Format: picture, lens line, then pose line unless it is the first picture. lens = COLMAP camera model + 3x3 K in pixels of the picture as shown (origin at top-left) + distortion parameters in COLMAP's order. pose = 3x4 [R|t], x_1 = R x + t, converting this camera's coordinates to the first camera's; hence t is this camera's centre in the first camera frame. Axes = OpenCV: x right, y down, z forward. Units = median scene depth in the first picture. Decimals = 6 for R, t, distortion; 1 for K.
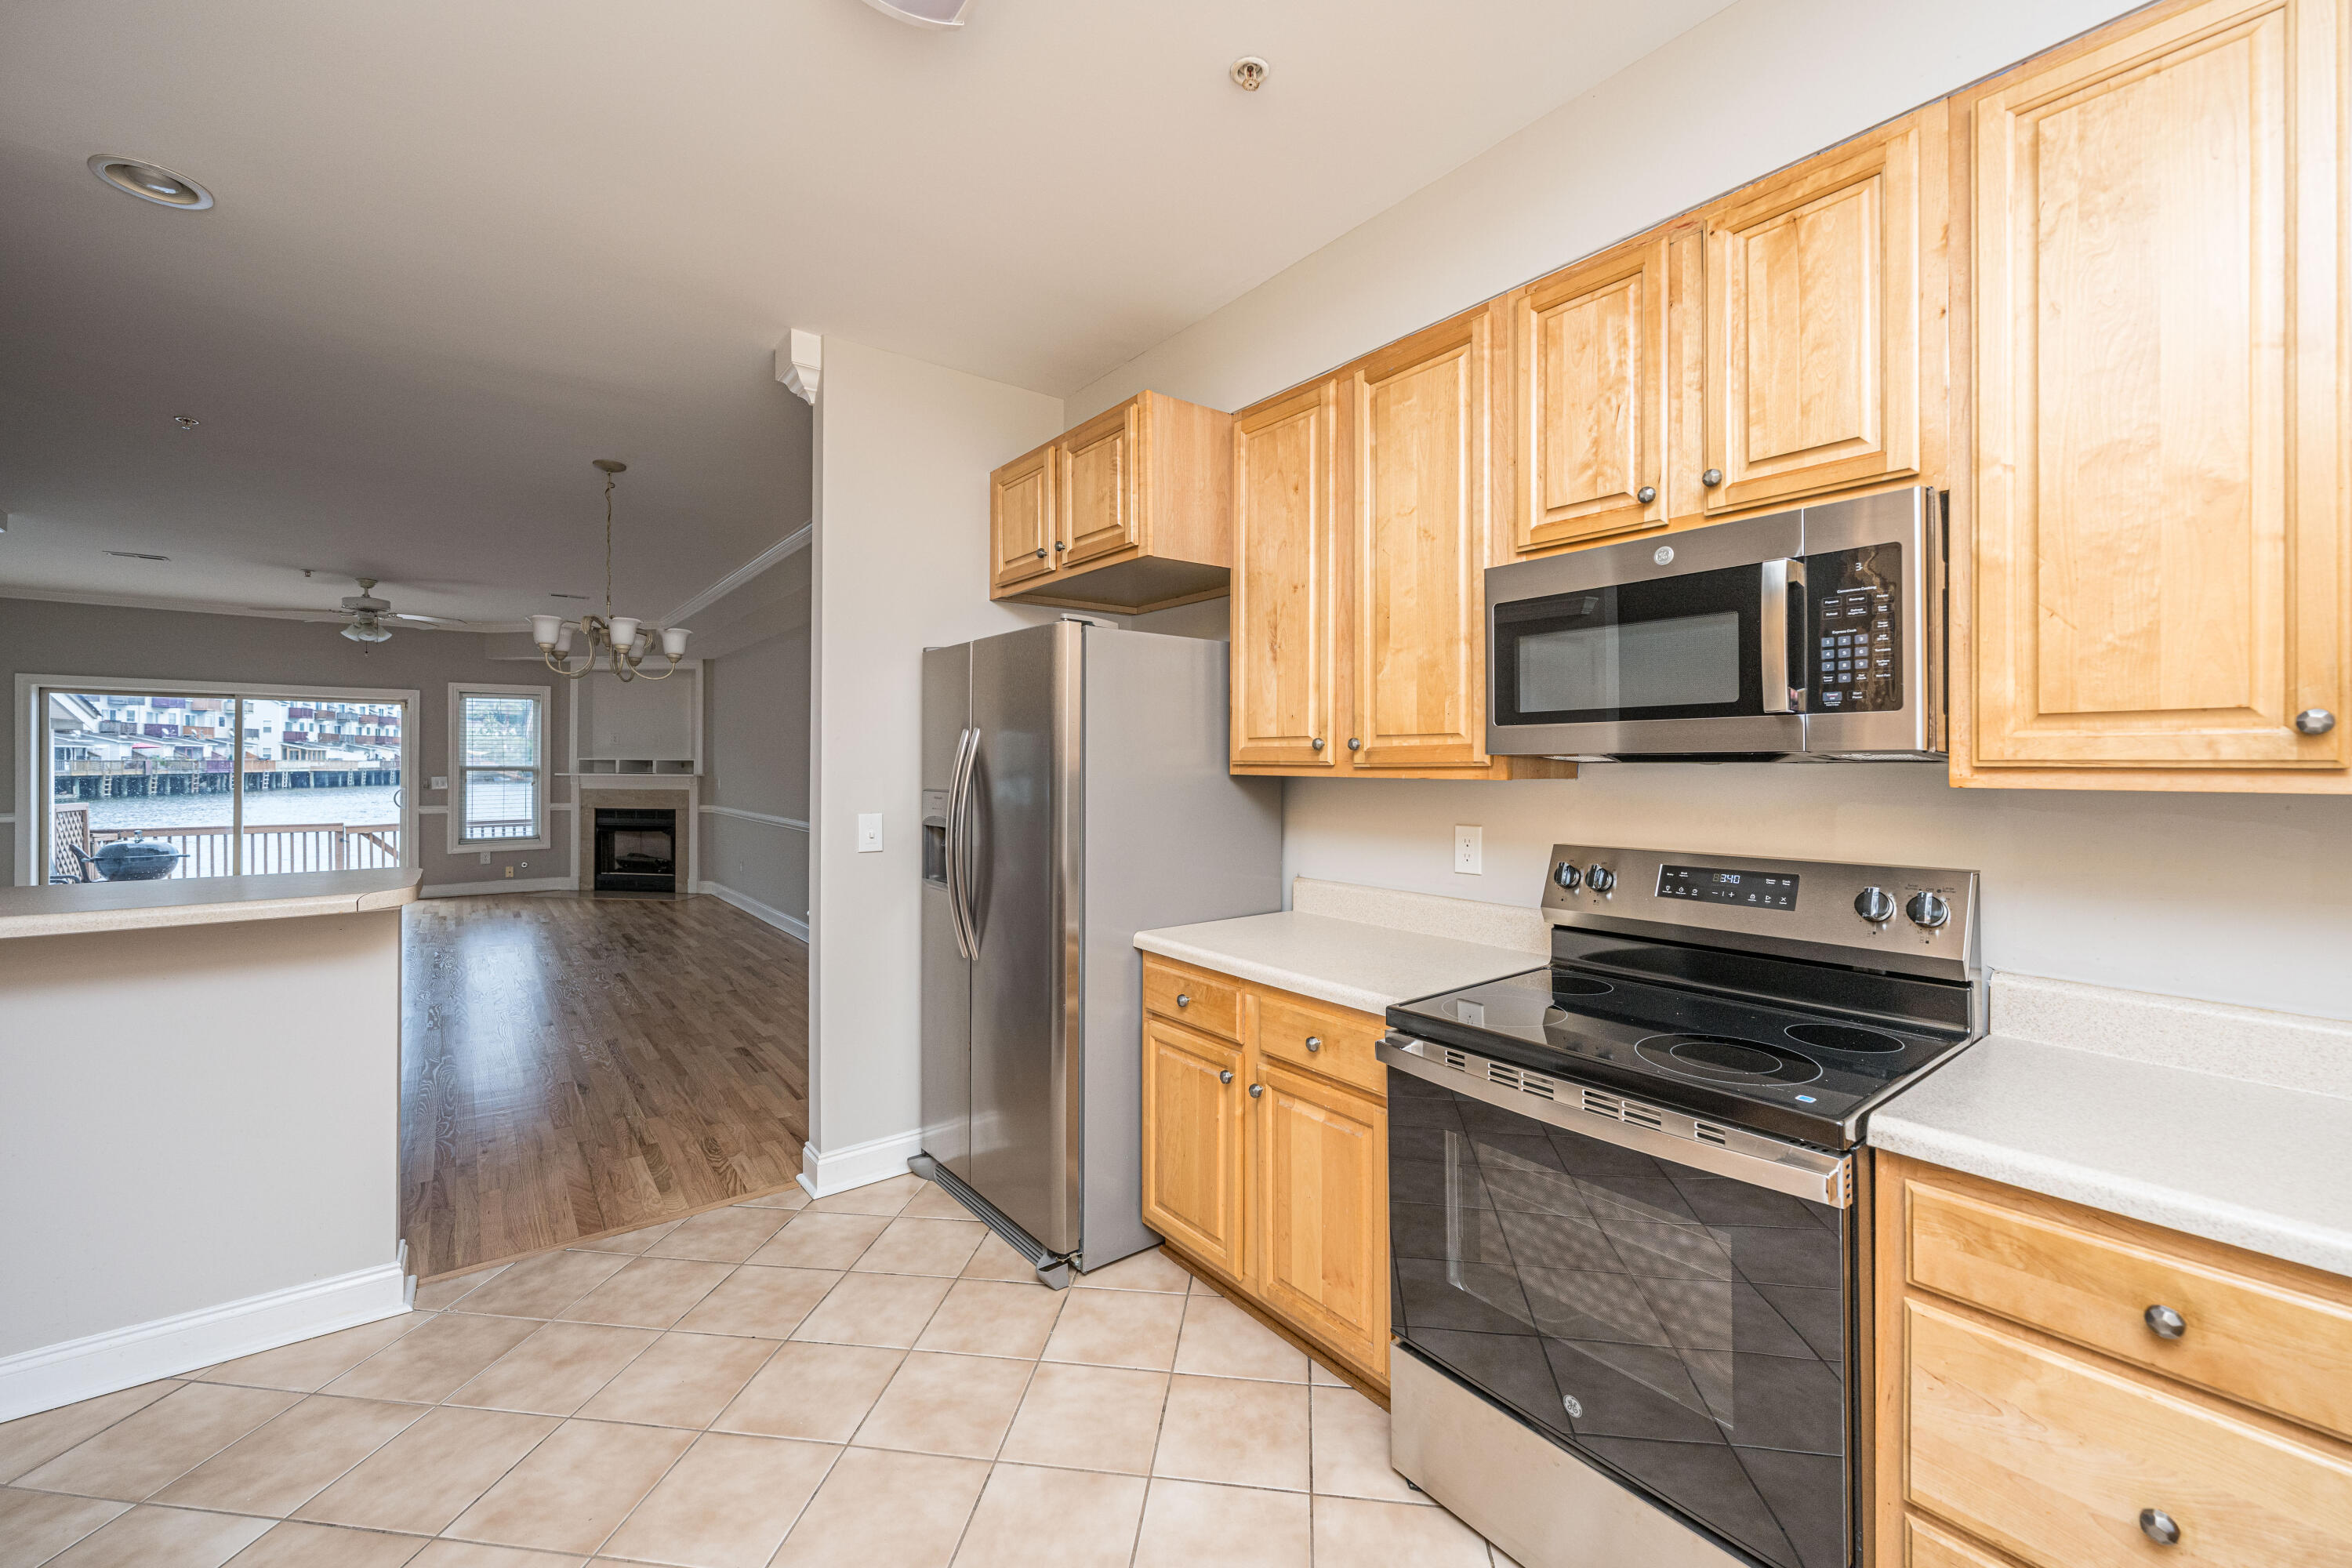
lens RADIAL K [[940.4, 0, 1151.8], [0, 940.4, 765.3], [0, 0, 1]] dist [0.000976, 0.000015]
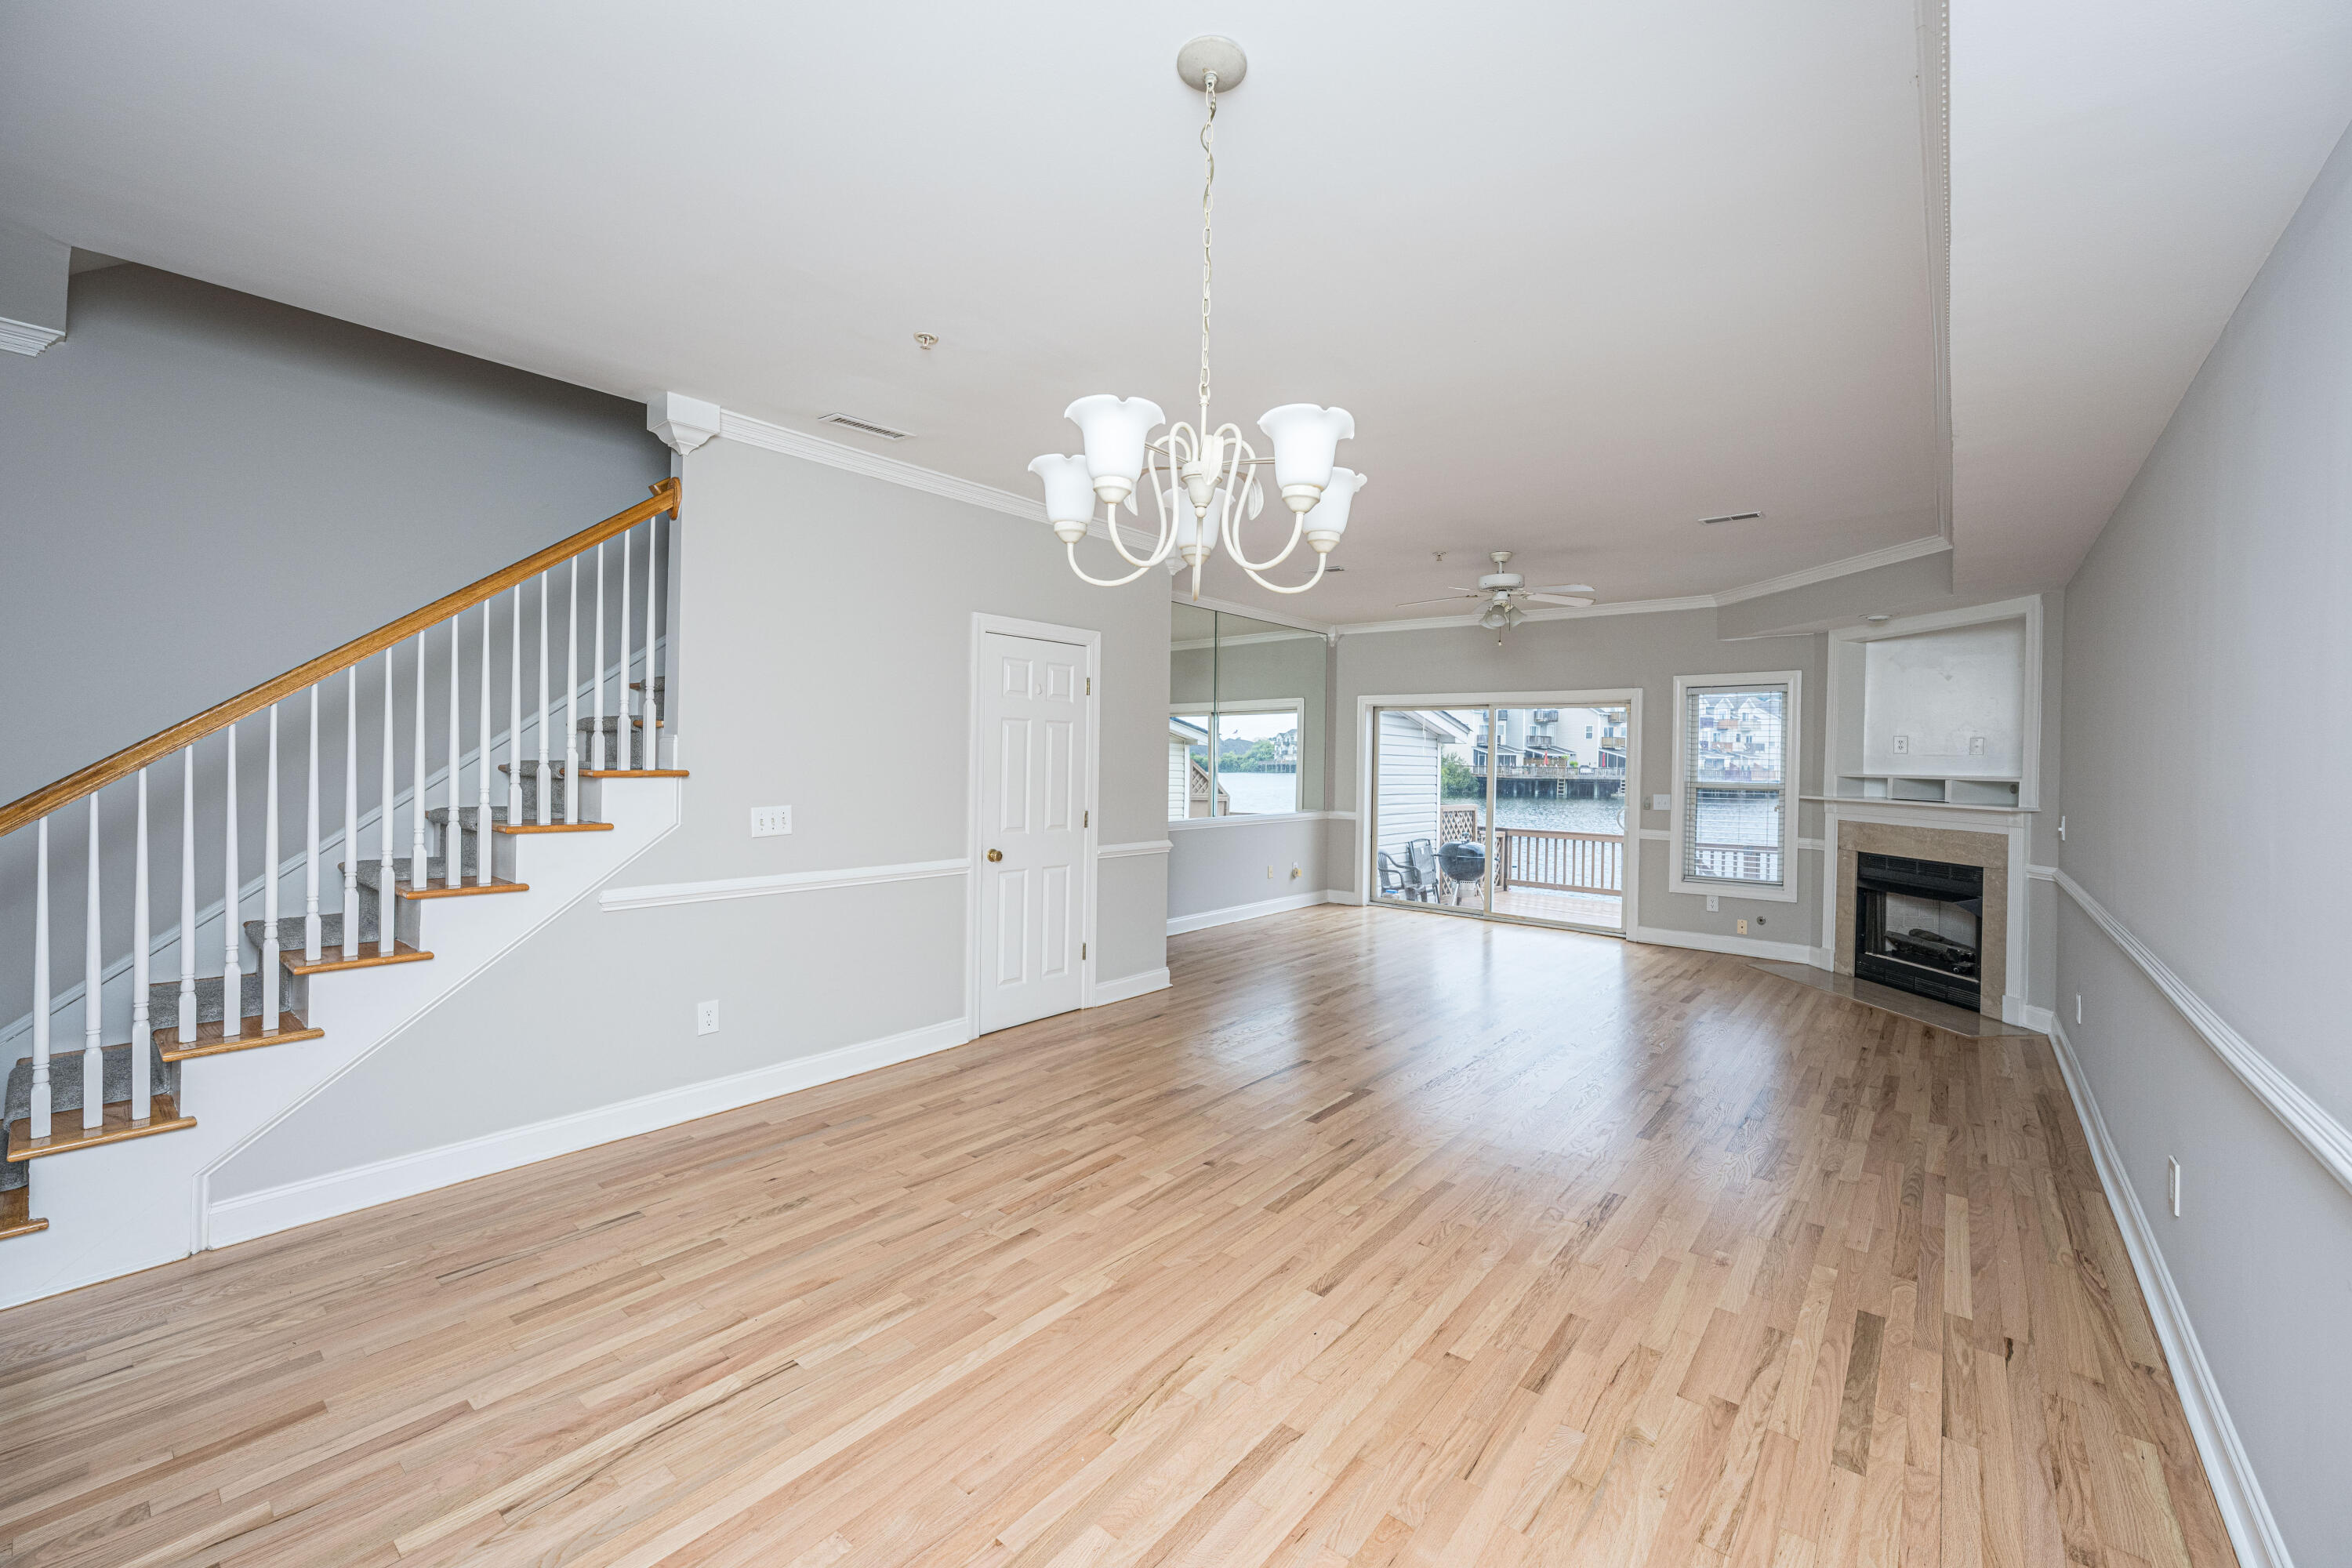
lens RADIAL K [[940.4, 0, 1171.3], [0, 940.4, 766.6], [0, 0, 1]] dist [0.000976, 0.000015]
pose [[0.218687, 0.009528, -0.975748, -0.054490], [-0.022353, 0.999739, 0.004752, -0.005295], [0.975539, 0.020772, 0.218843, 0.362167]]
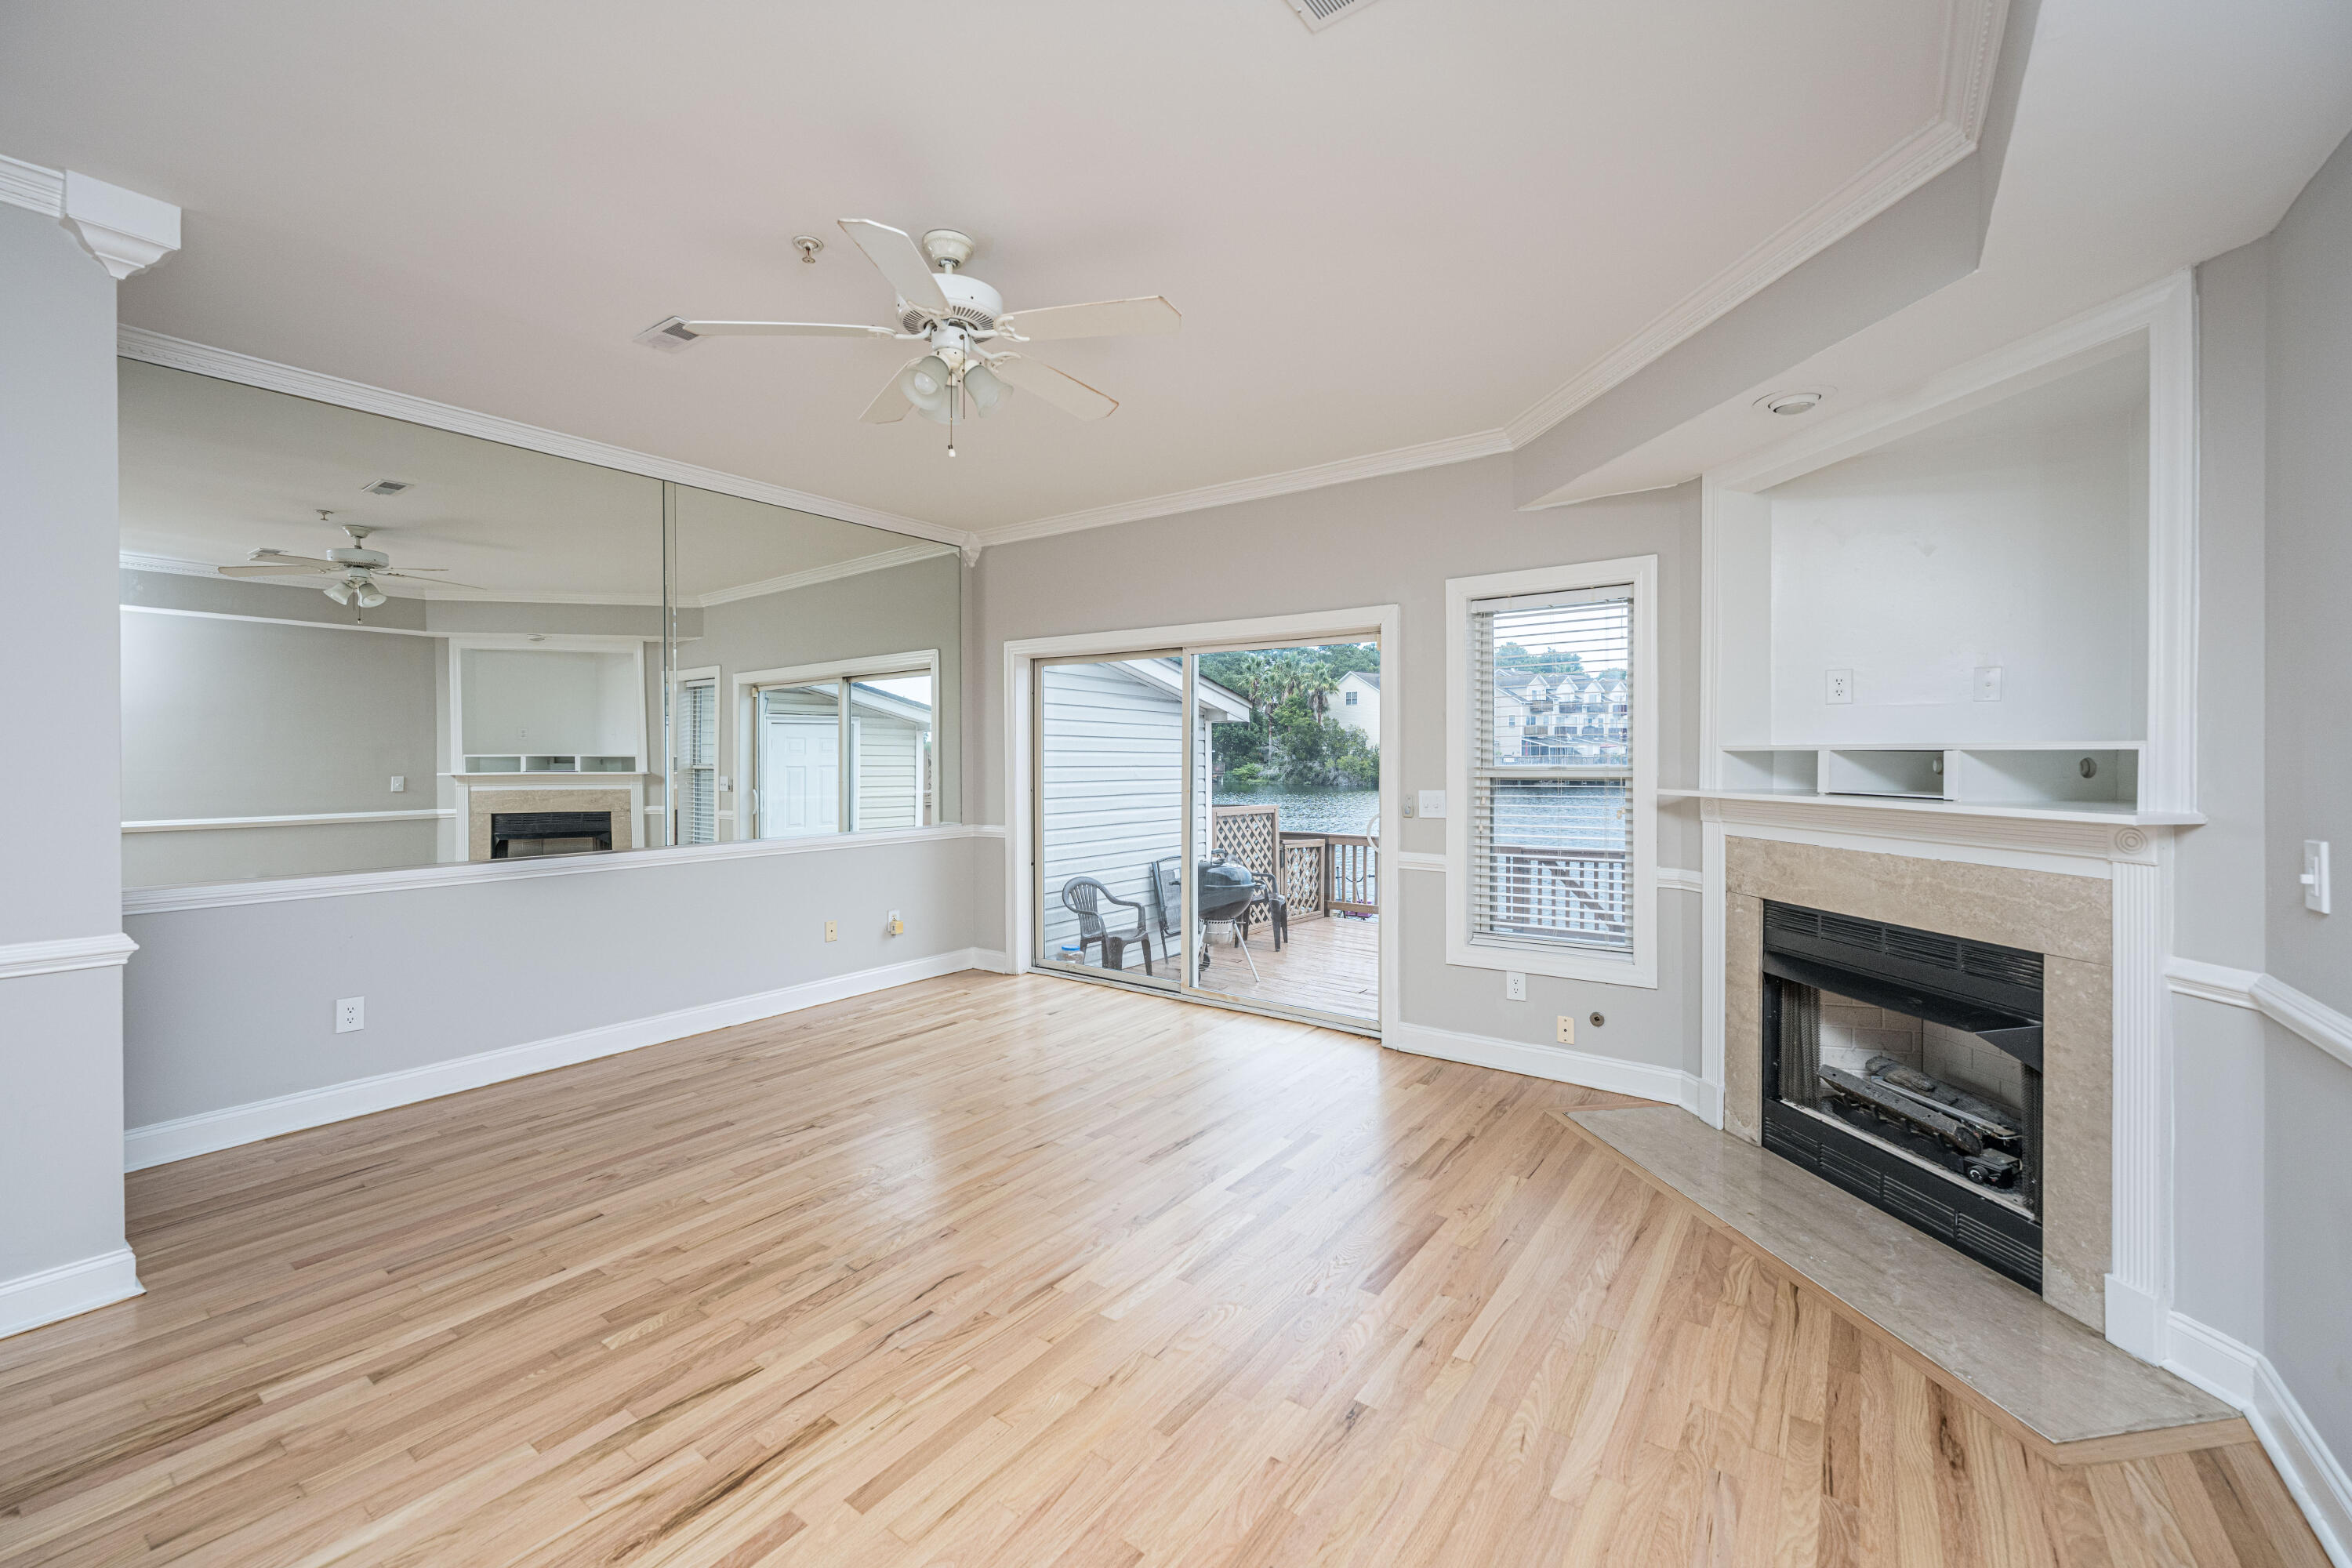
lens RADIAL K [[940.4, 0, 1171.4], [0, 940.4, 765.2], [0, 0, 1]] dist [0.000976, 0.000015]
pose [[0.276146, 0.005543, -0.961100, -0.310923], [-0.003607, 0.999982, 0.004731, -0.001347], [0.961109, 0.002160, 0.276161, 0.660975]]
